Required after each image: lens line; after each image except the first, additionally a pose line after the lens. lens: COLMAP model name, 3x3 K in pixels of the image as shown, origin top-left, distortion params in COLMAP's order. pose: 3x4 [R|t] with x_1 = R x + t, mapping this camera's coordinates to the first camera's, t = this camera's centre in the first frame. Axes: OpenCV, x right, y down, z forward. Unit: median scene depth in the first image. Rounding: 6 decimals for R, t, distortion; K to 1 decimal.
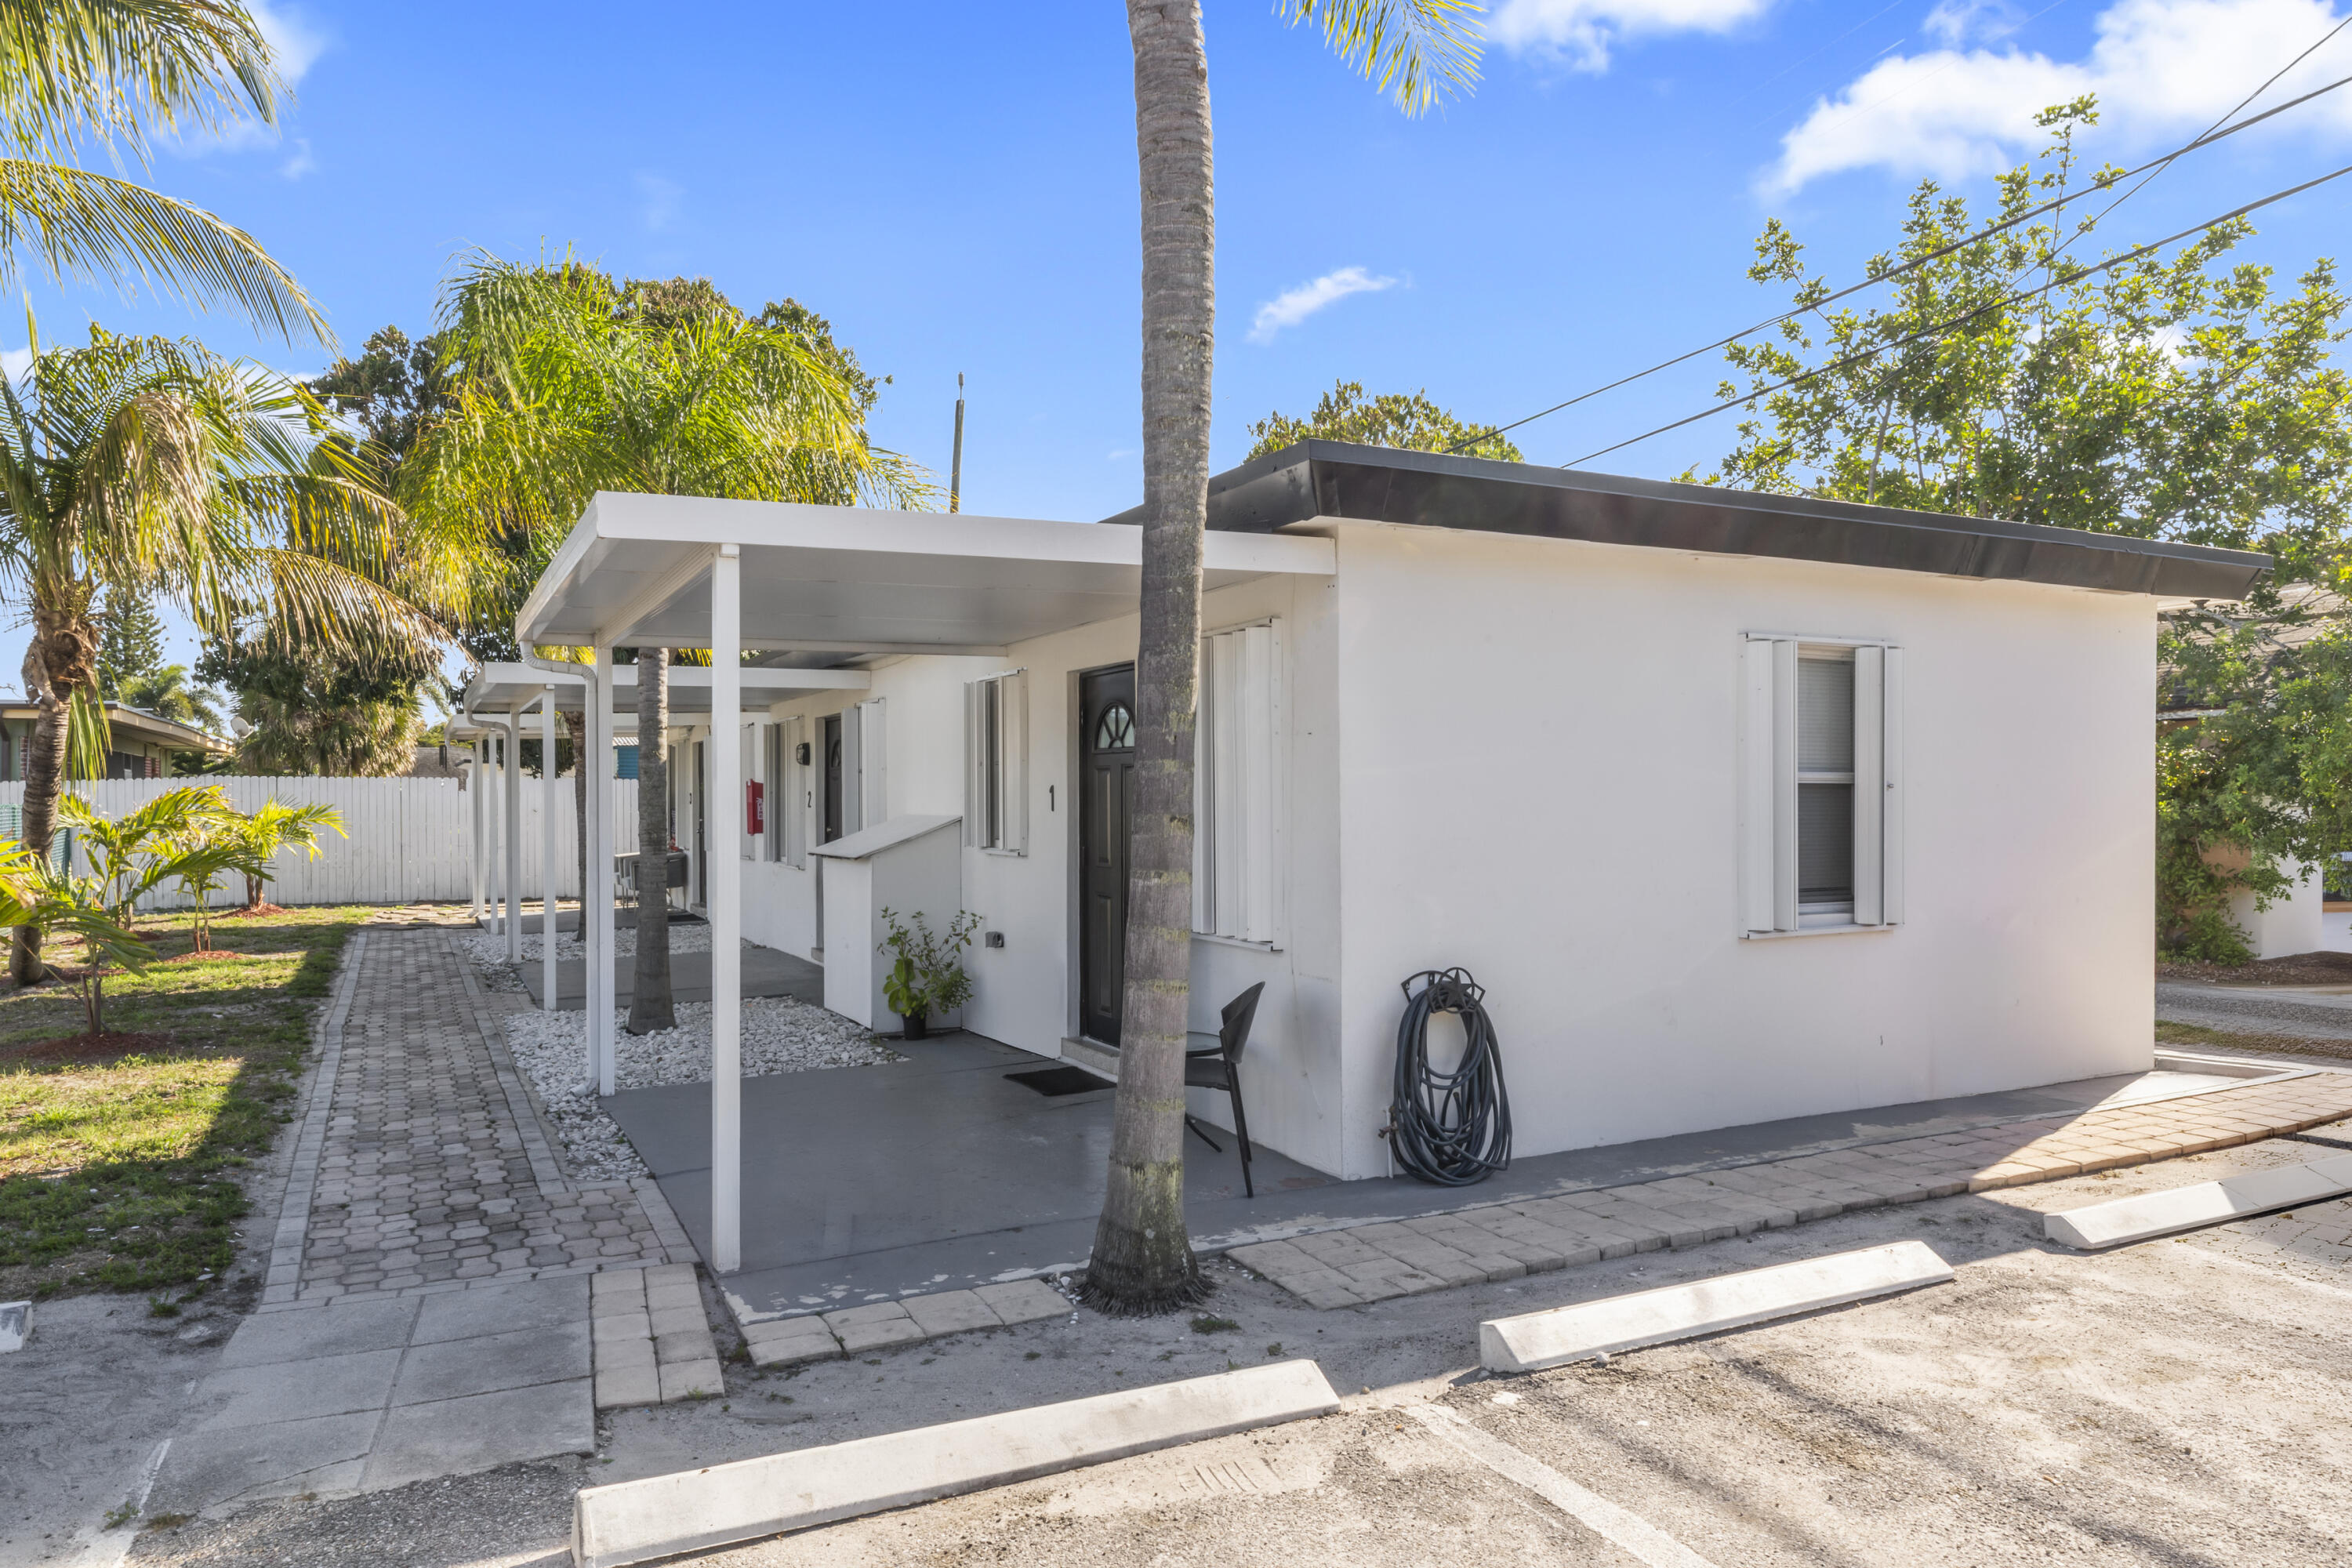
lens RADIAL K [[1499.2, 0, 1172.5], [0, 1499.2, 798.7], [0, 0, 1]] dist [-0.021887, -0.005235]
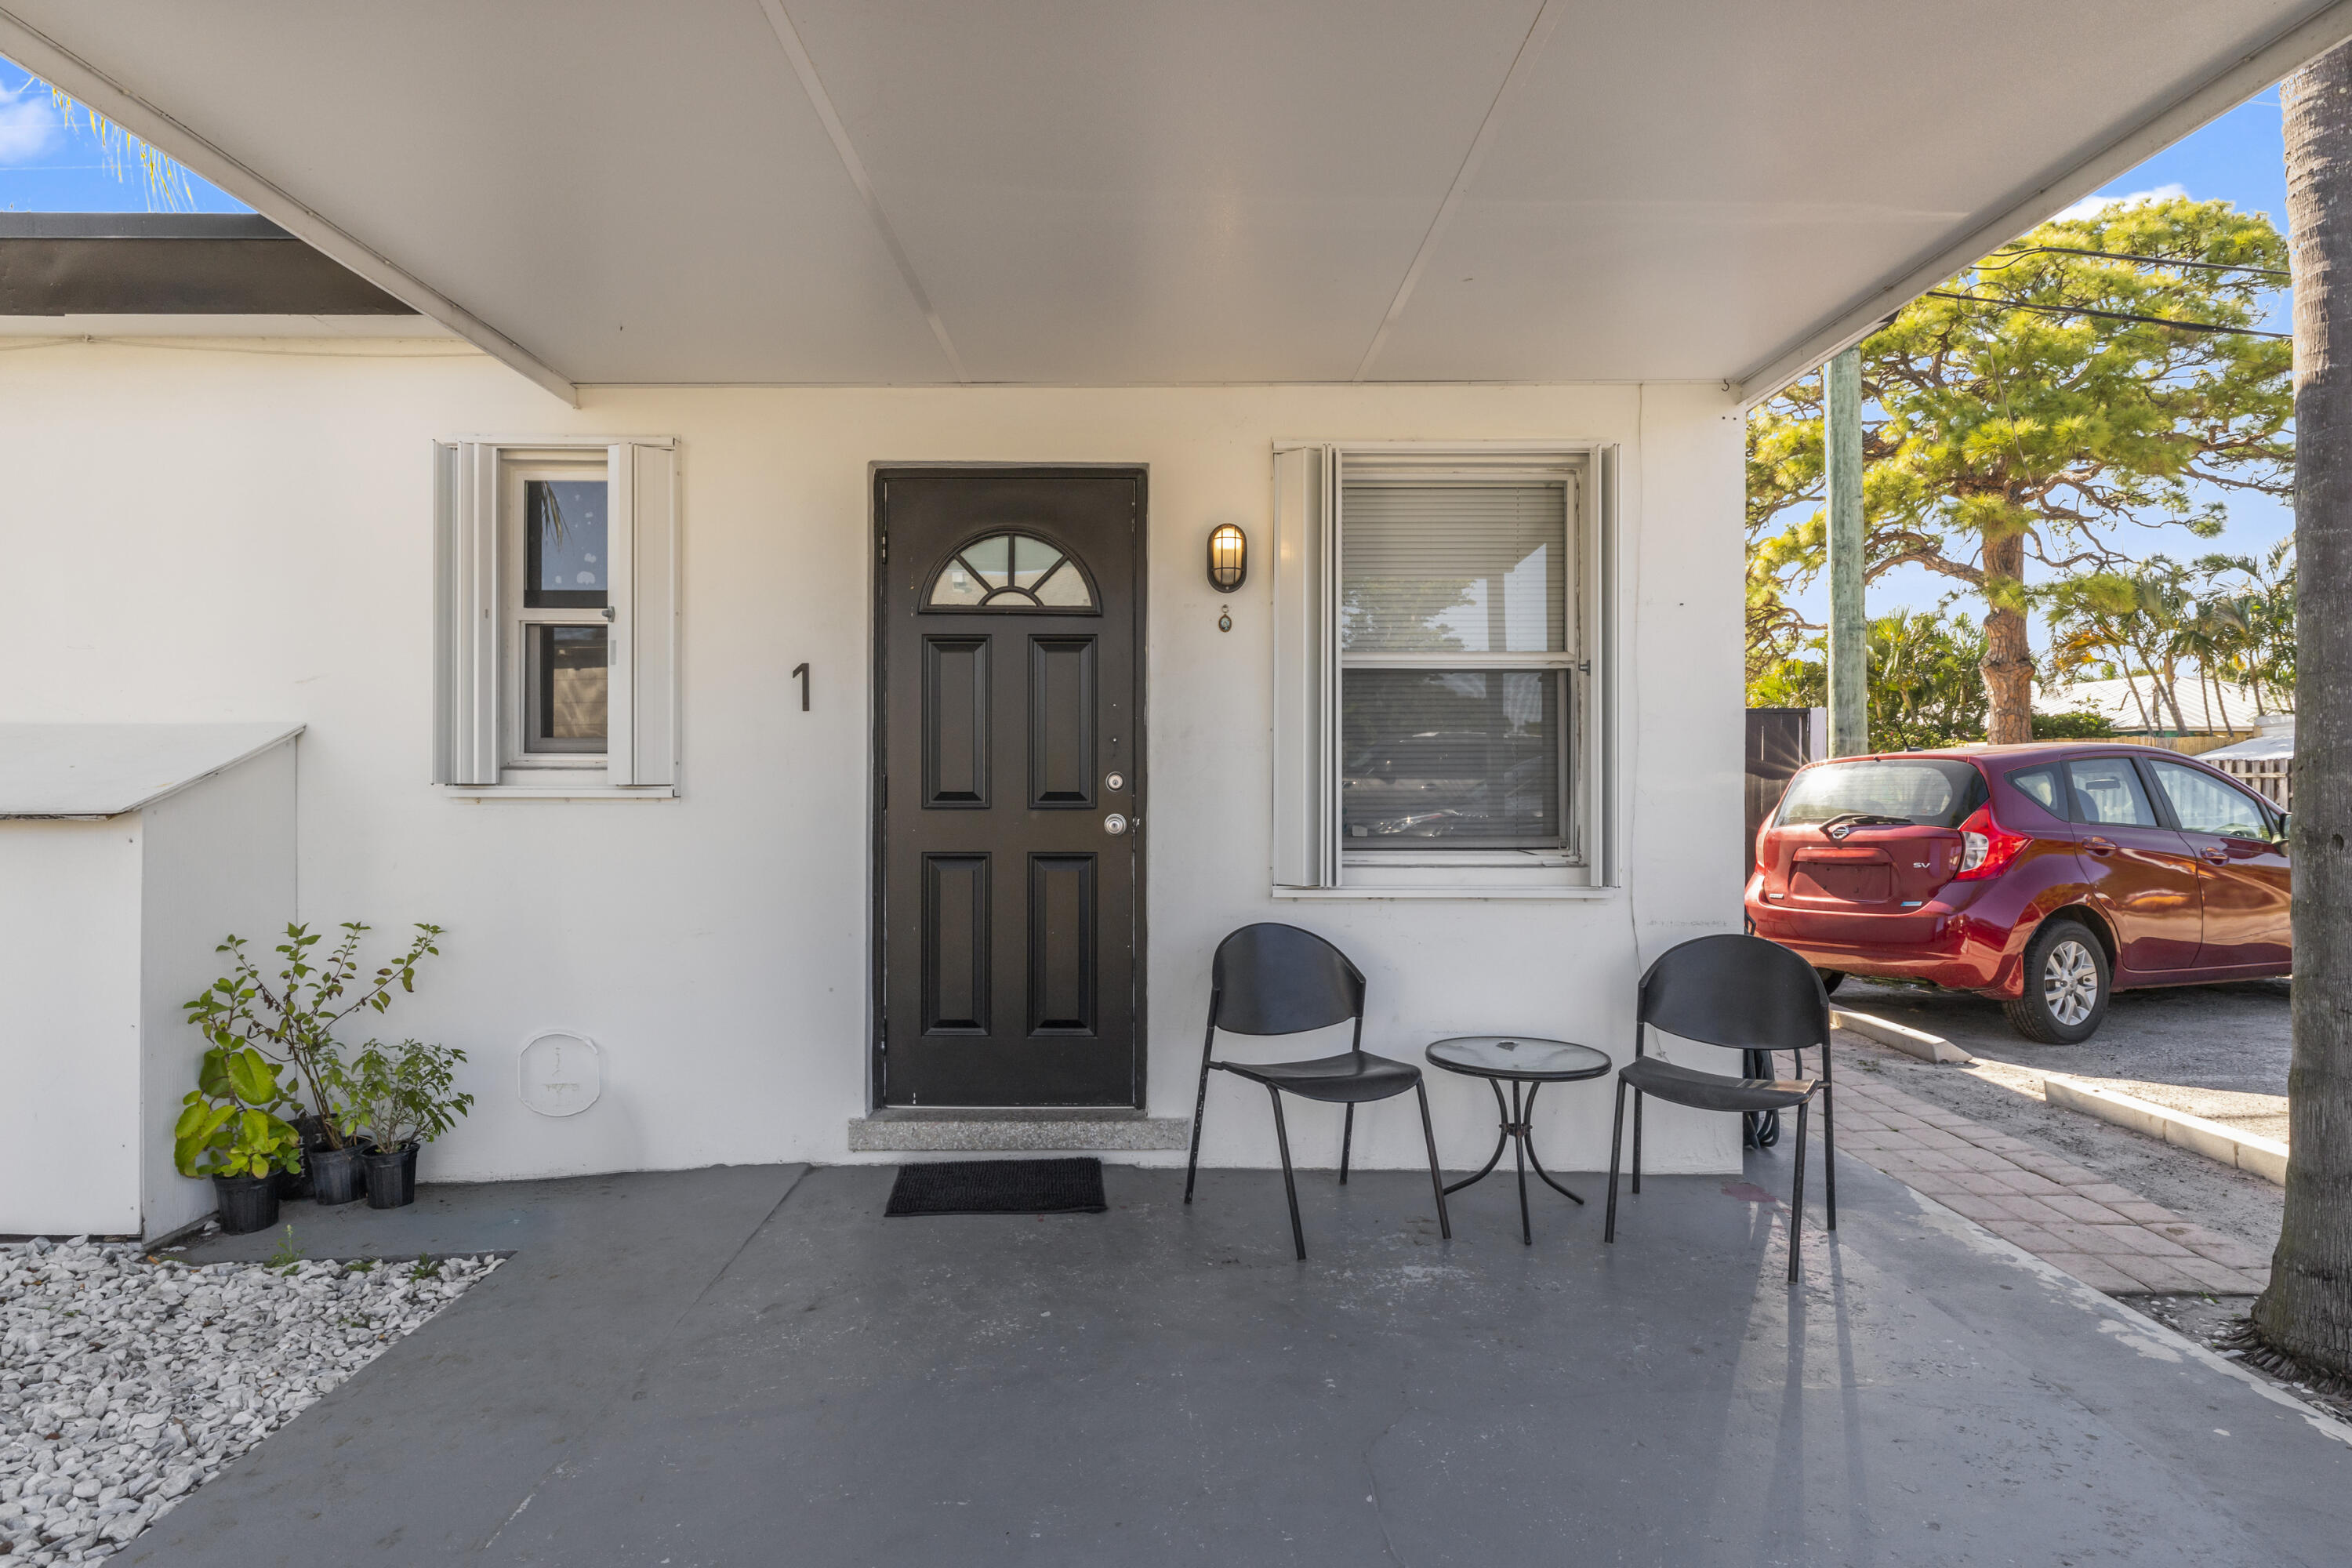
lens RADIAL K [[1280.0, 0, 1176.3], [0, 1280.0, 769.3], [0, 0, 1]] dist [-0.007950, 0.000060]
pose [[0.459848, 0.007168, 0.887969, -0.351443], [-0.001959, 0.999973, -0.007058, 0.026611], [-0.887996, 0.001507, 0.459849, 0.541390]]
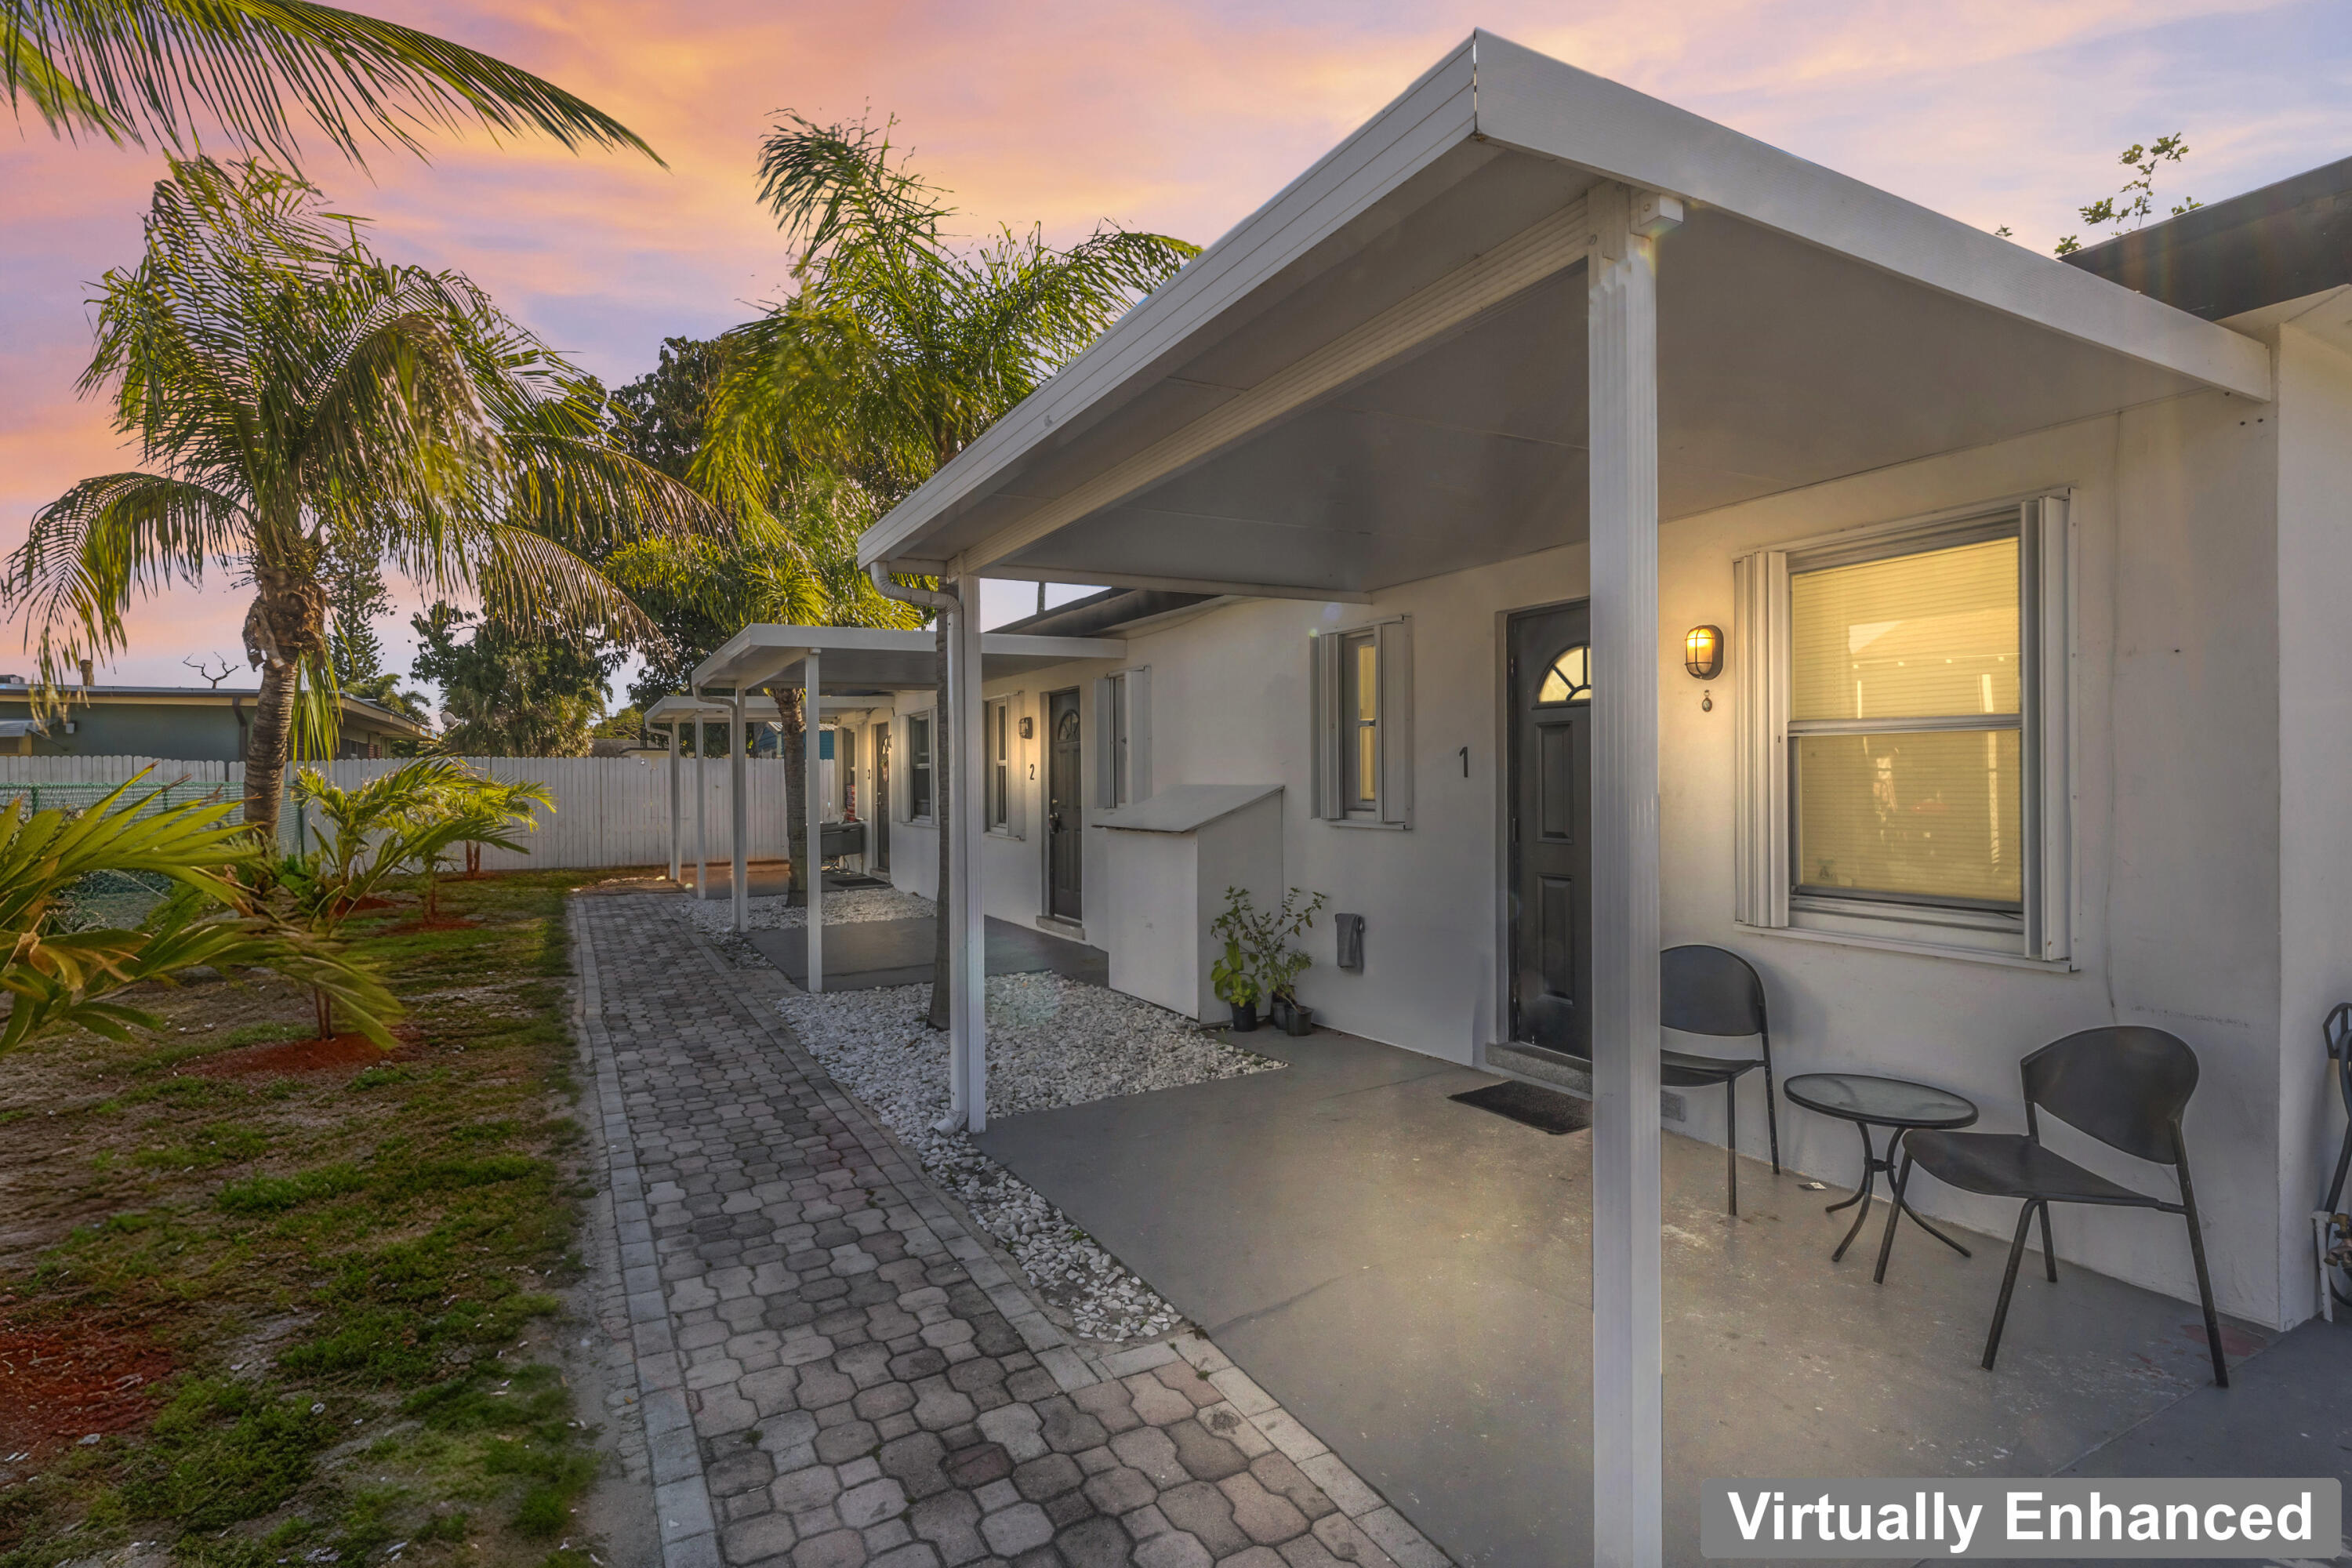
lens RADIAL K [[1126.1, 0, 1165.0], [0, 1126.1, 769.9], [0, 0, 1]] dist [-0.006365, -0.000114]
pose [[0.999905, -0.004637, 0.013004, -0.211828], [0.004726, 0.999966, -0.006822, 0.006369], [-0.012972, 0.006883, 0.999892, 0.291542]]
